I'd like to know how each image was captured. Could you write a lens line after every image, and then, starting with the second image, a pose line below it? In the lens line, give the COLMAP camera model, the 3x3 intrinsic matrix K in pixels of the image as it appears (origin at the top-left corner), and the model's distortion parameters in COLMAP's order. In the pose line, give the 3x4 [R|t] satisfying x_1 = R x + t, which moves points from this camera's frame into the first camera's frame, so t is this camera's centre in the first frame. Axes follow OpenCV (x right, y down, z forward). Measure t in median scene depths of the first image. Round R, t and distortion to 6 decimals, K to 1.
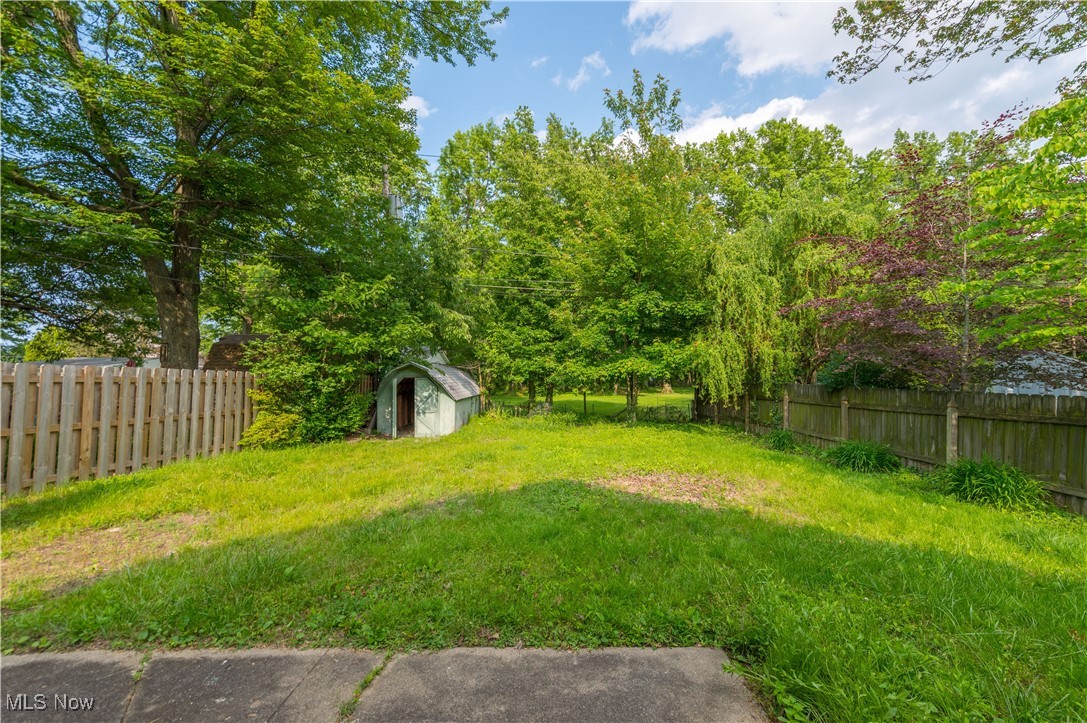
lens RADIAL K [[455.8, 0, 543.5], [0, 455.8, 361.5], [0, 0, 1]] dist [-0.002490, -0.000484]
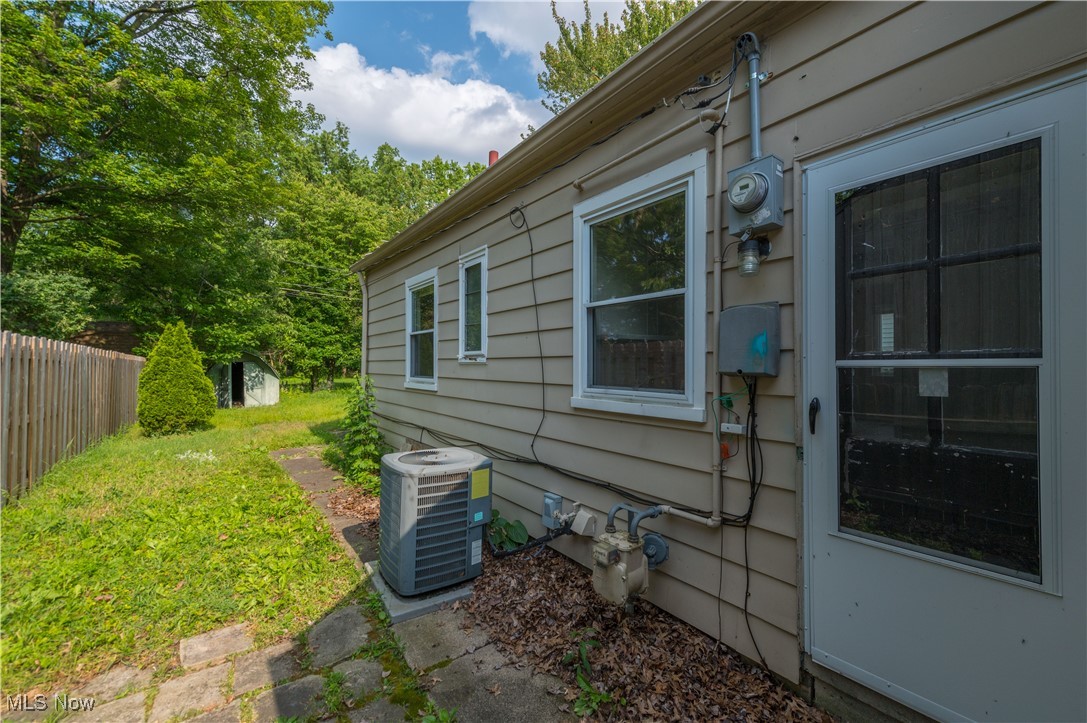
lens RADIAL K [[455.8, 0, 543.5], [0, 455.8, 361.5], [0, 0, 1]] dist [-0.002490, -0.000484]
pose [[0.800651, -0.000005, 0.599131, -0.307053], [-0.022979, 0.999264, 0.030717, -0.020281], [-0.598690, -0.038361, 0.800062, -0.443690]]
